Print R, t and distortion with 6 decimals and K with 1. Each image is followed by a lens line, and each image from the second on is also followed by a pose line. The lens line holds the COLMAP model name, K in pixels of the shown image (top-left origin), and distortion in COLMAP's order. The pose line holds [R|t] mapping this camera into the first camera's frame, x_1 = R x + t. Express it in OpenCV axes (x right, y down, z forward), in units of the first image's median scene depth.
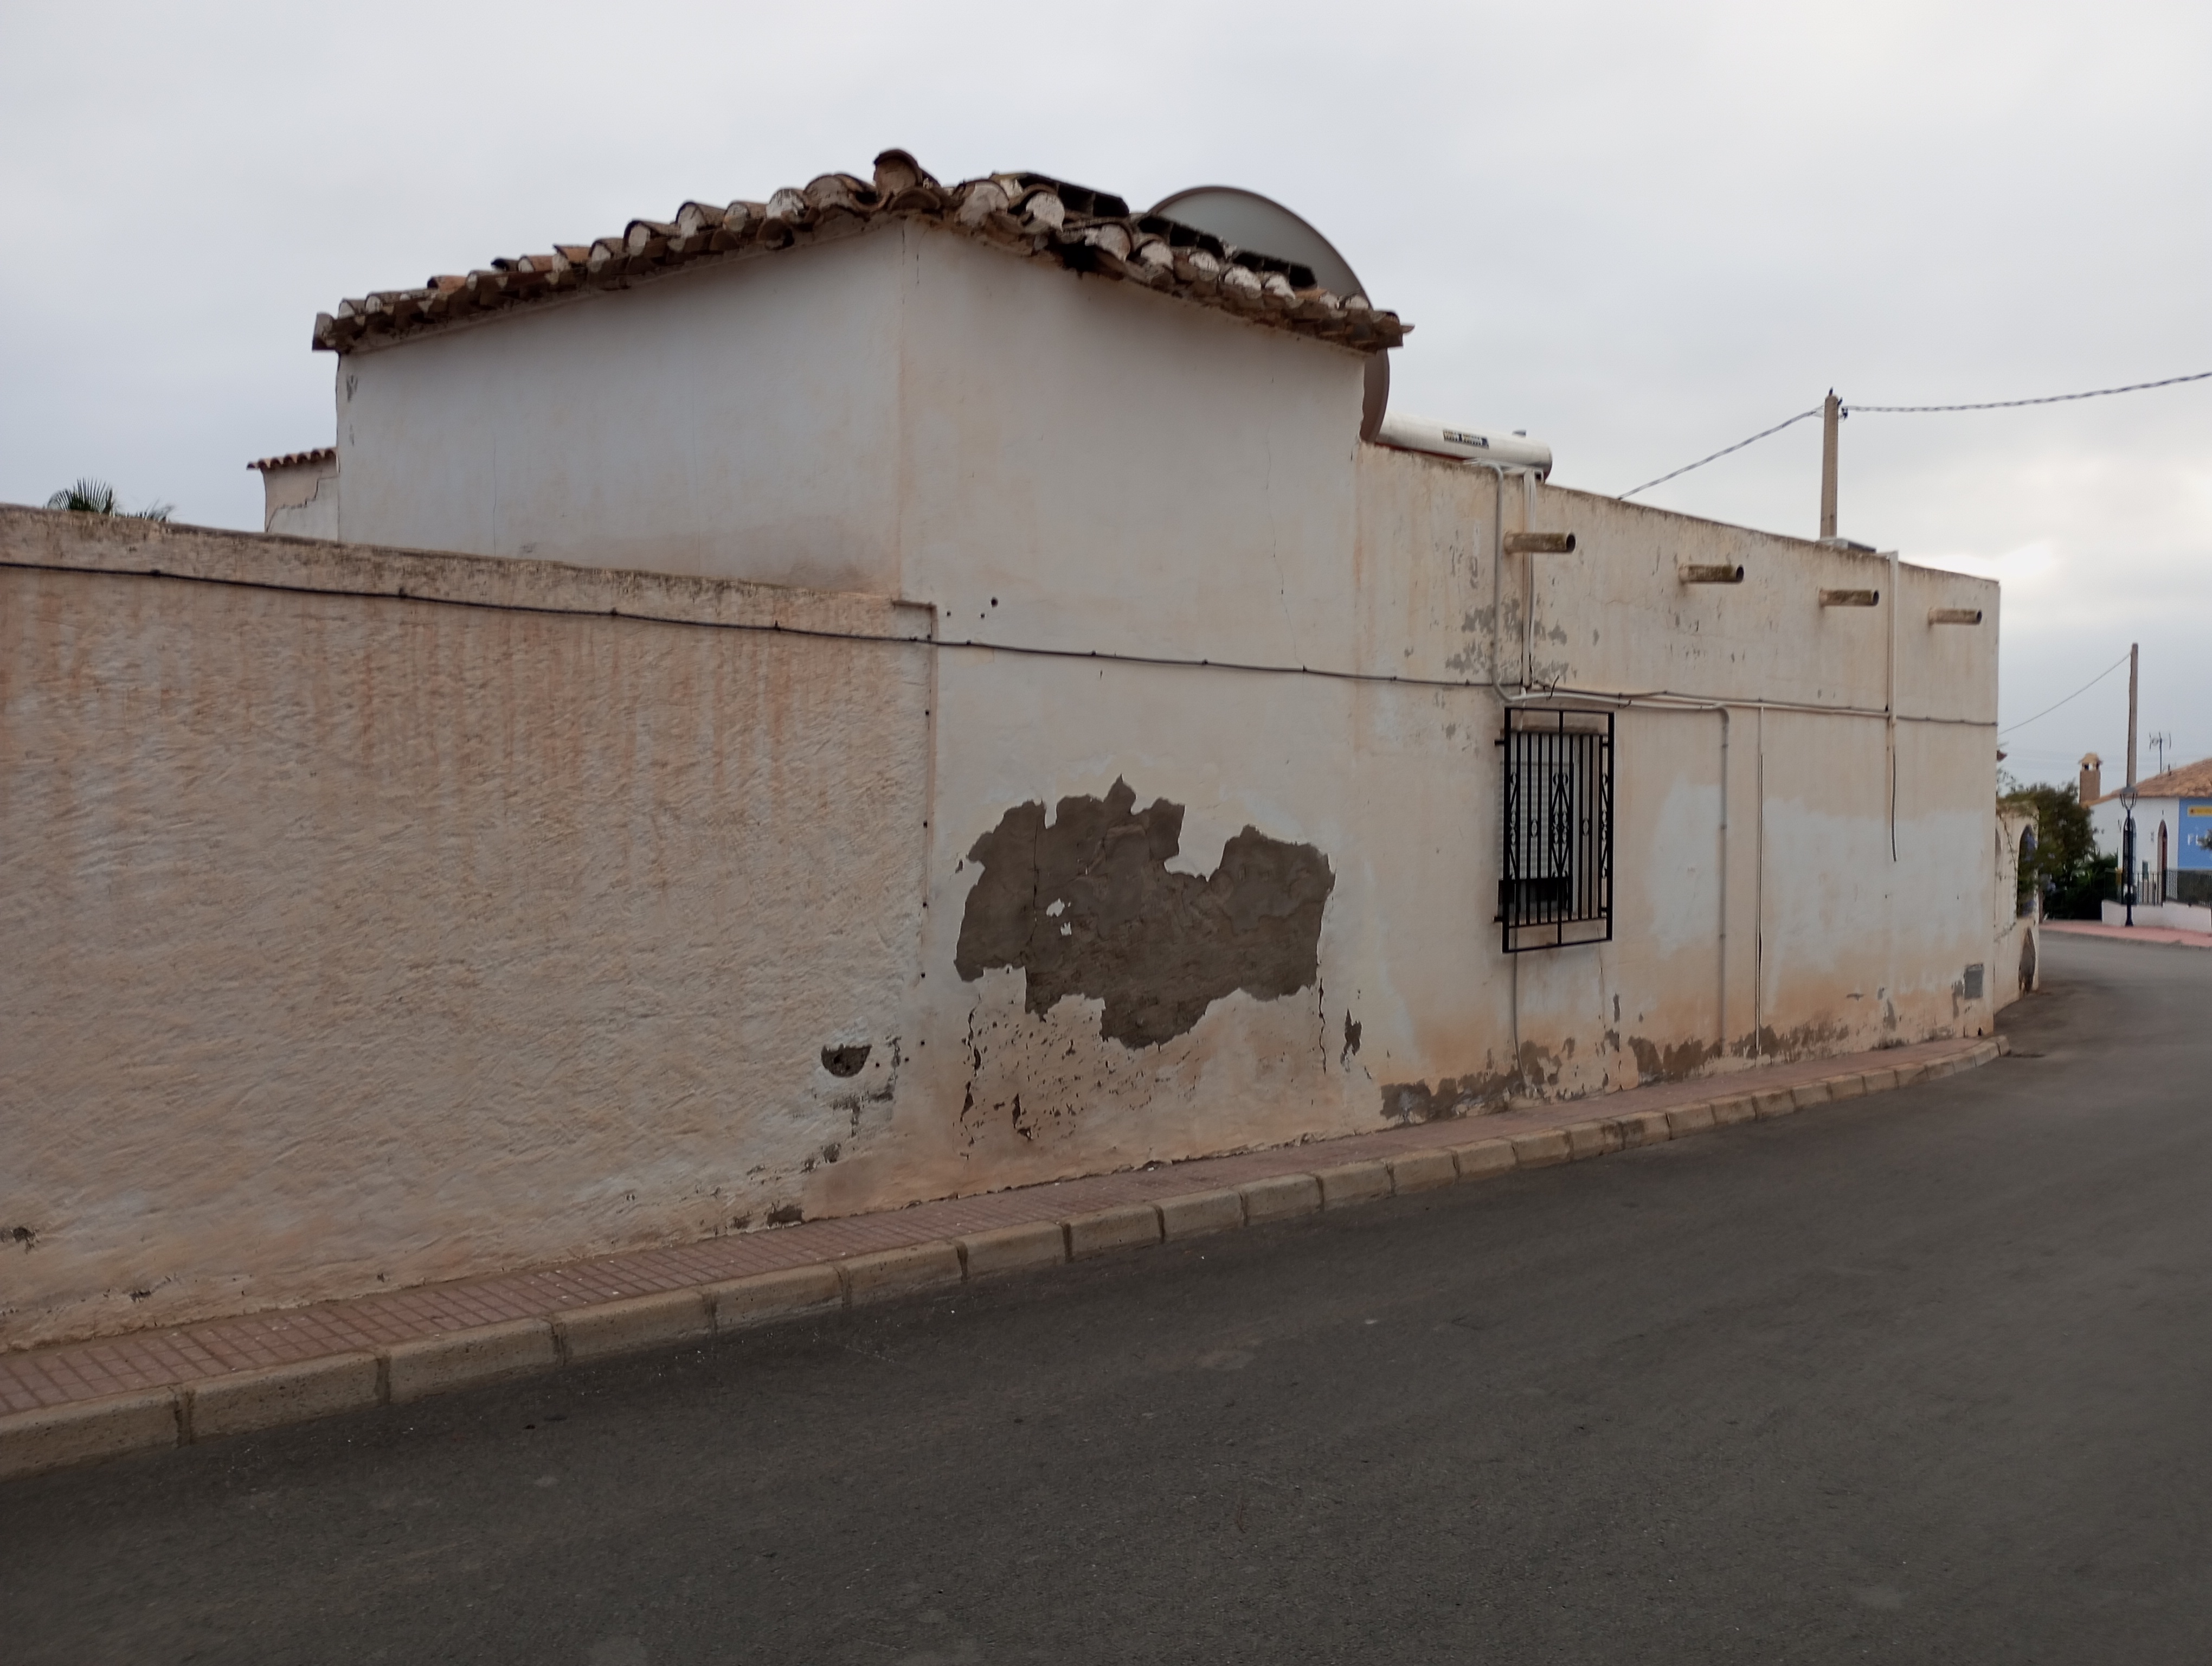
lens RADIAL K [[1778.1, 0, 1032.7], [0, 1778.1, 836.6], [0, 0, 1]] dist [0.037882, -0.004147]
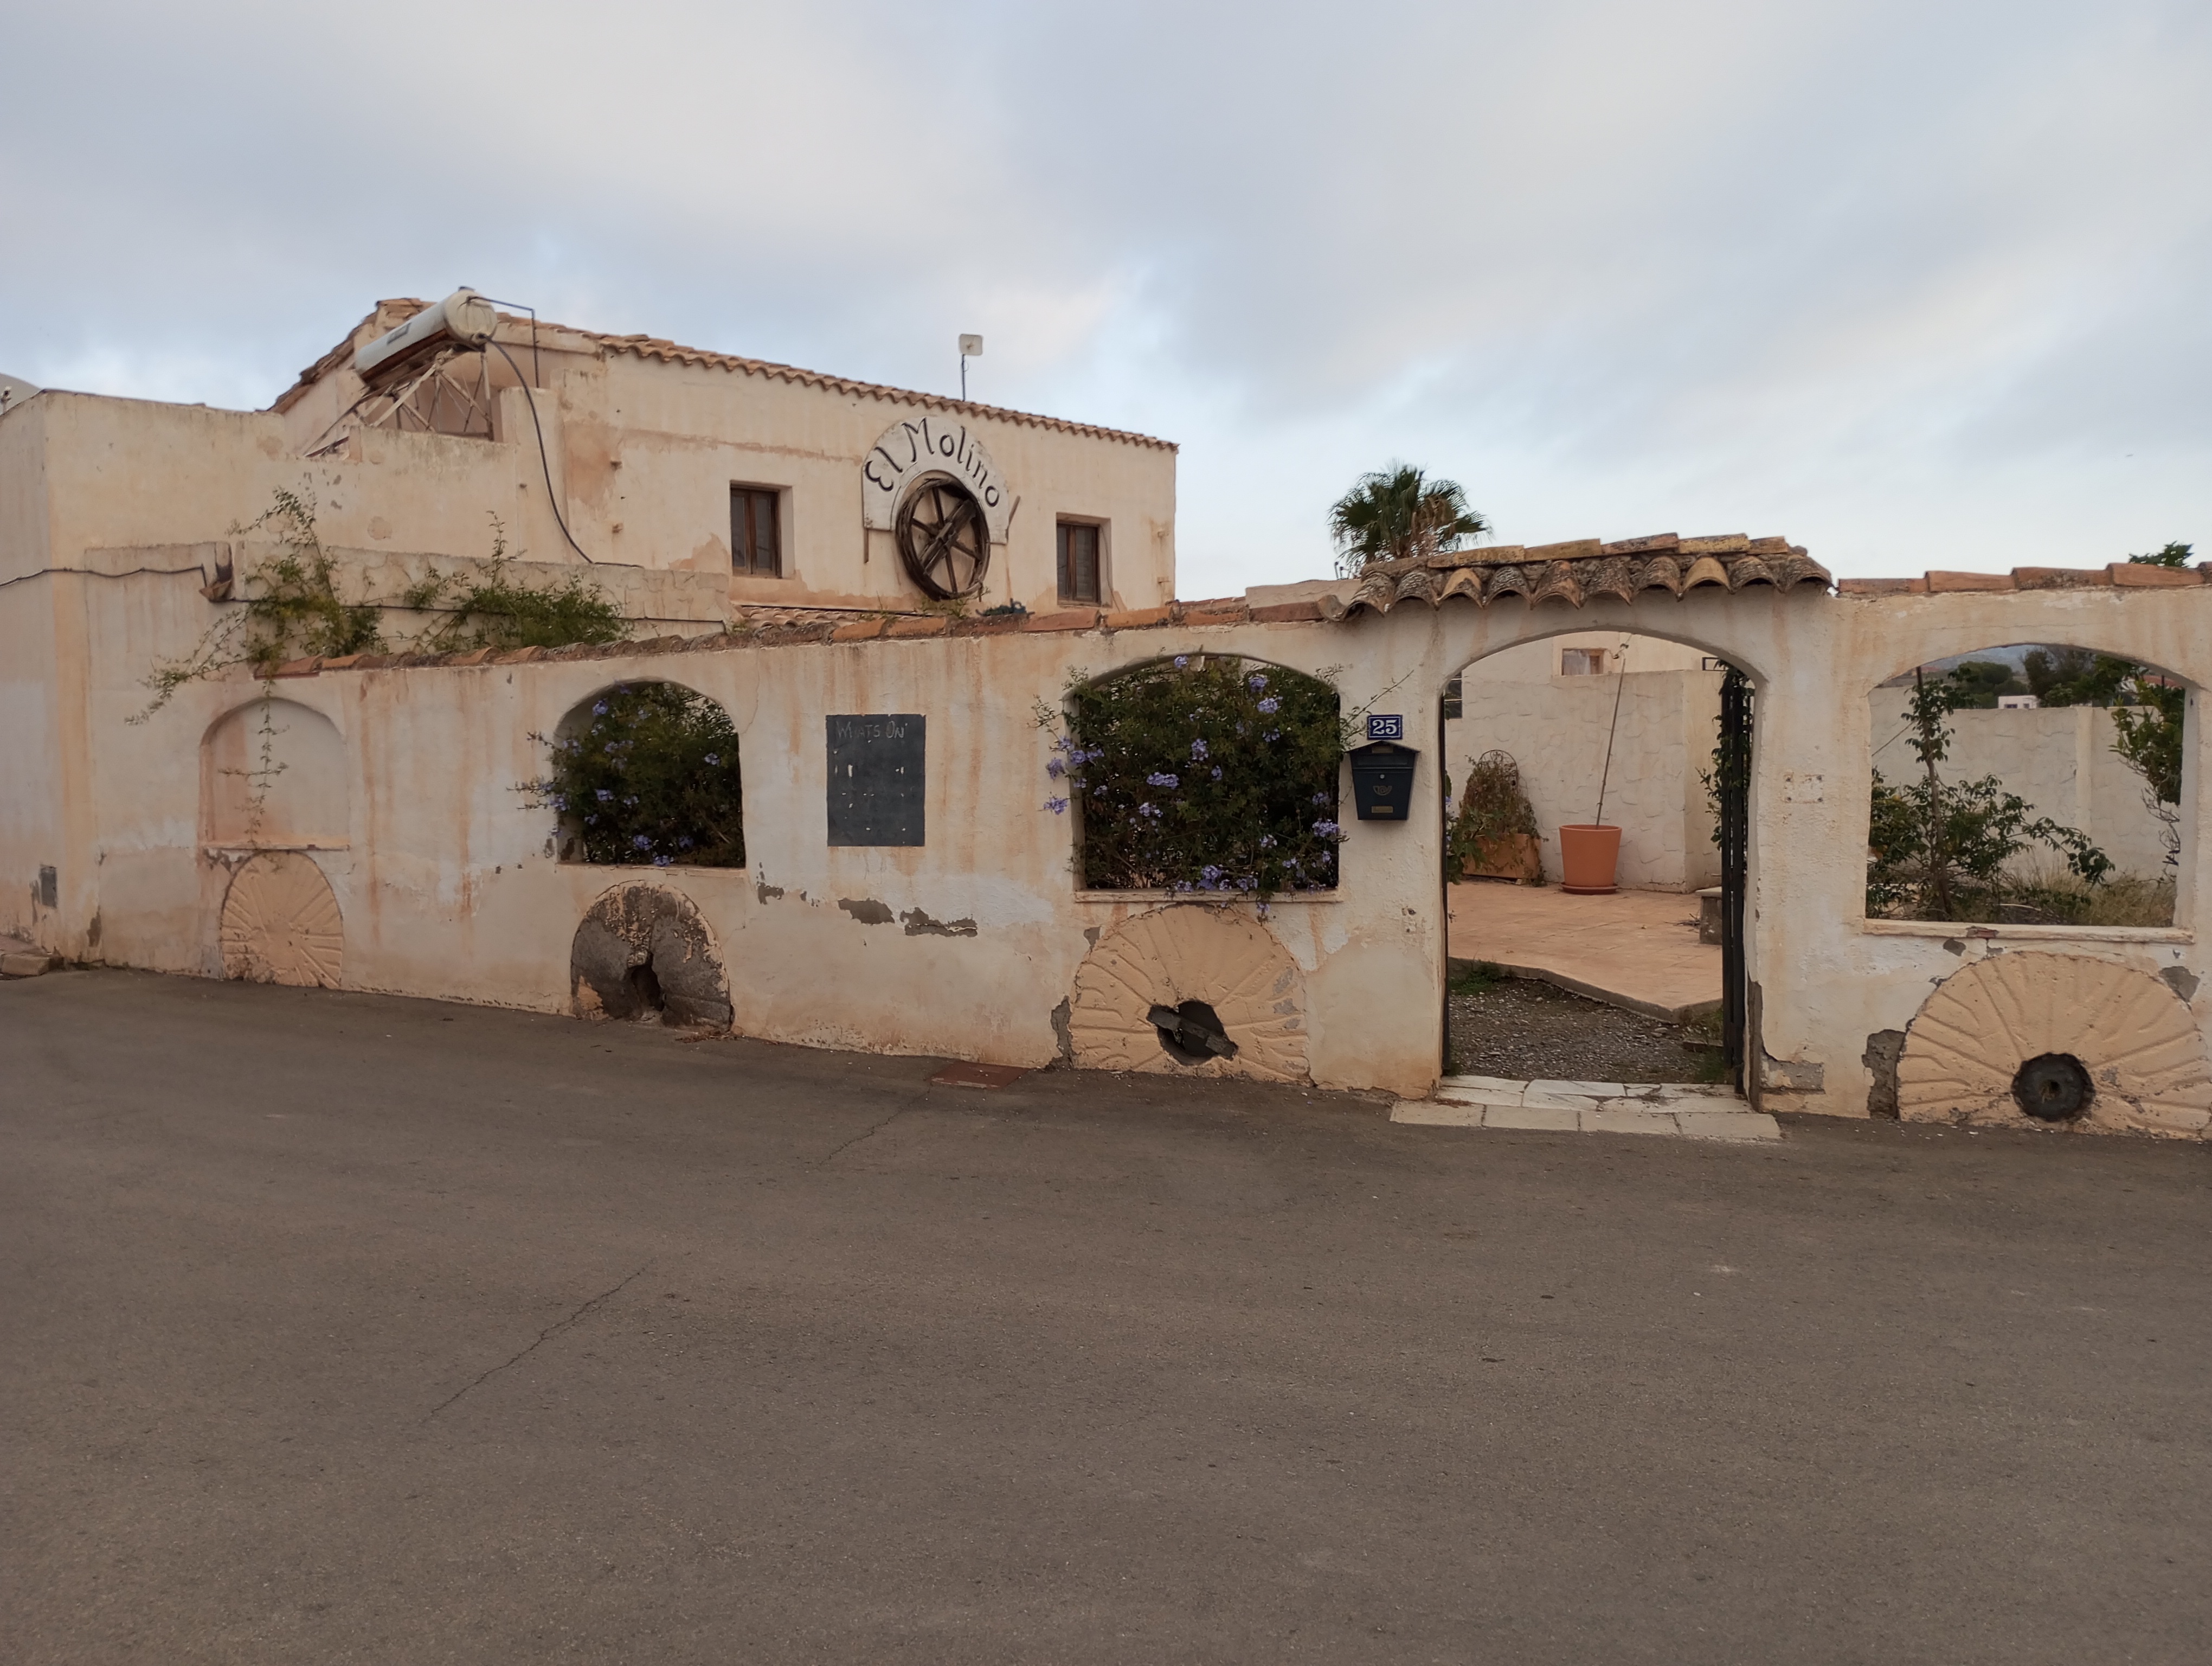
lens RADIAL K [[1864.7, 0, 1127.9], [0, 1864.7, 826.5], [0, 0, 1]] dist [0.054000, -0.058695]
pose [[0.016269, 0.047509, -0.998738, 2.317685], [0.004730, 0.998856, 0.047592, 0.022008], [0.999856, -0.005498, 0.016025, 2.450959]]
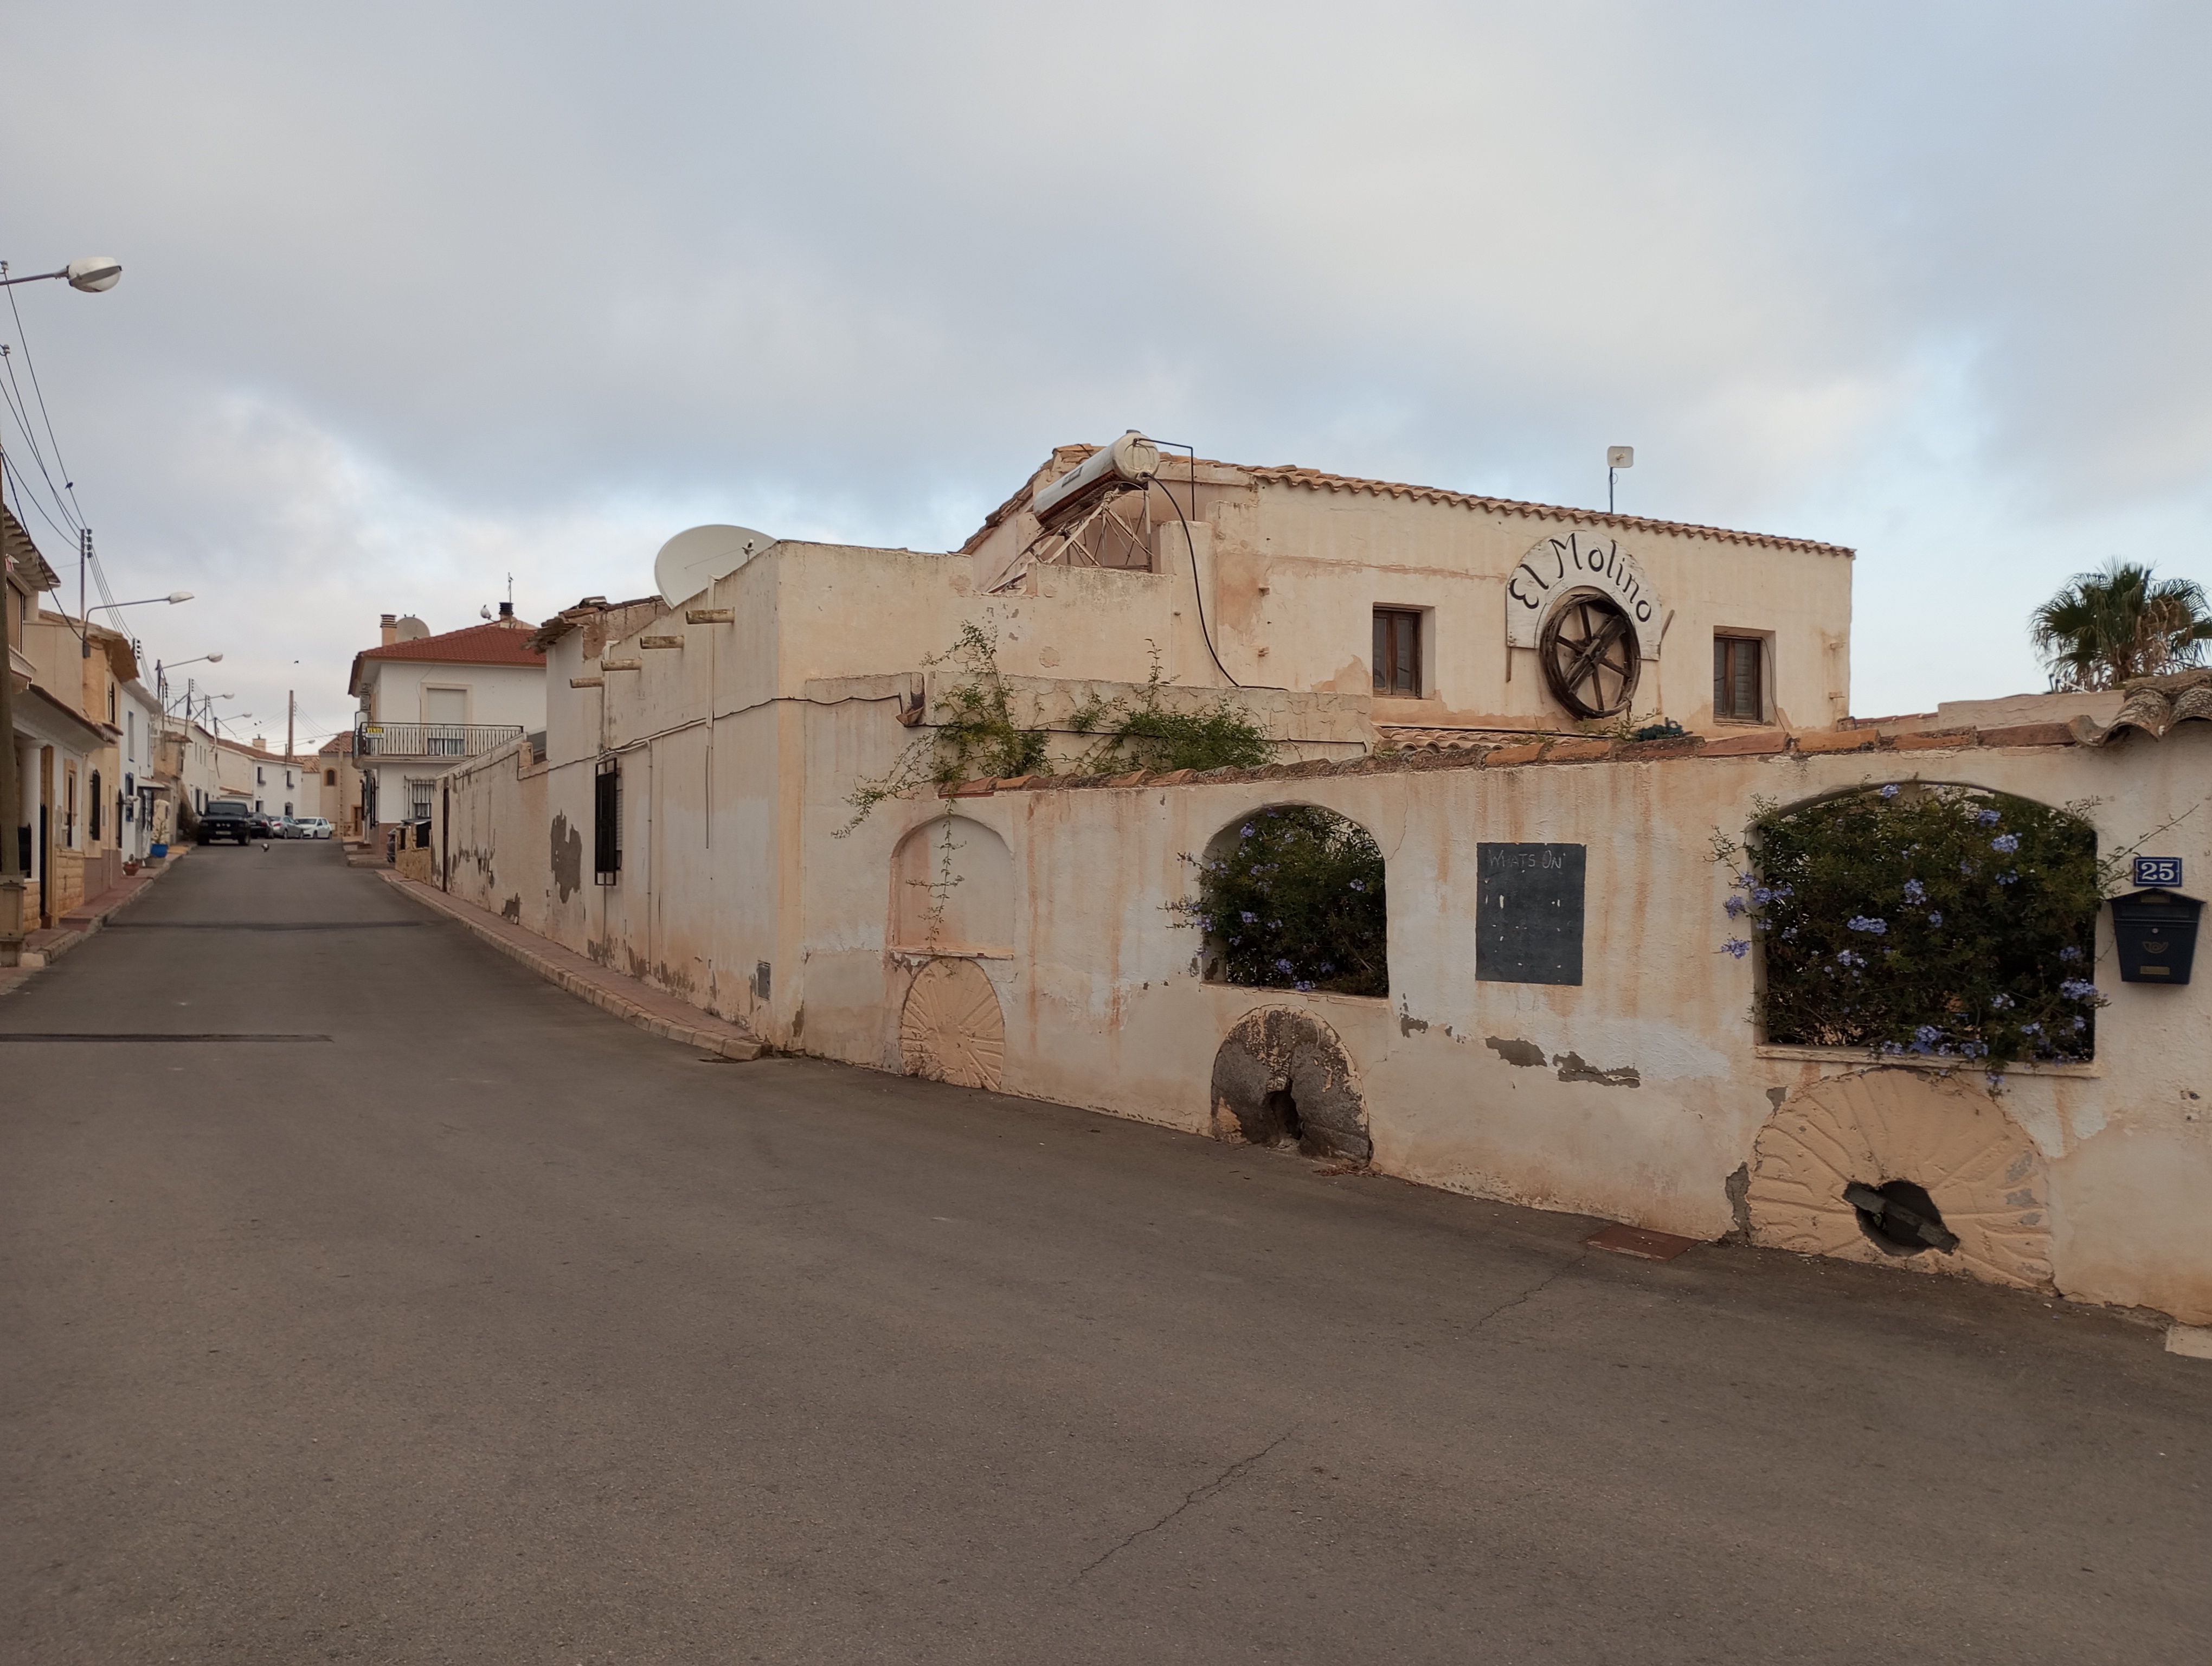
lens RADIAL K [[1864.7, 0, 1080.6], [0, 1864.7, 805.0], [0, 0, 1]] dist [0.054000, -0.058695]
pose [[-0.332592, -0.028493, -0.942640, 2.280604], [-0.017849, 0.999555, -0.023915, 0.016261], [0.942902, 0.008871, -0.332953, 2.431355]]
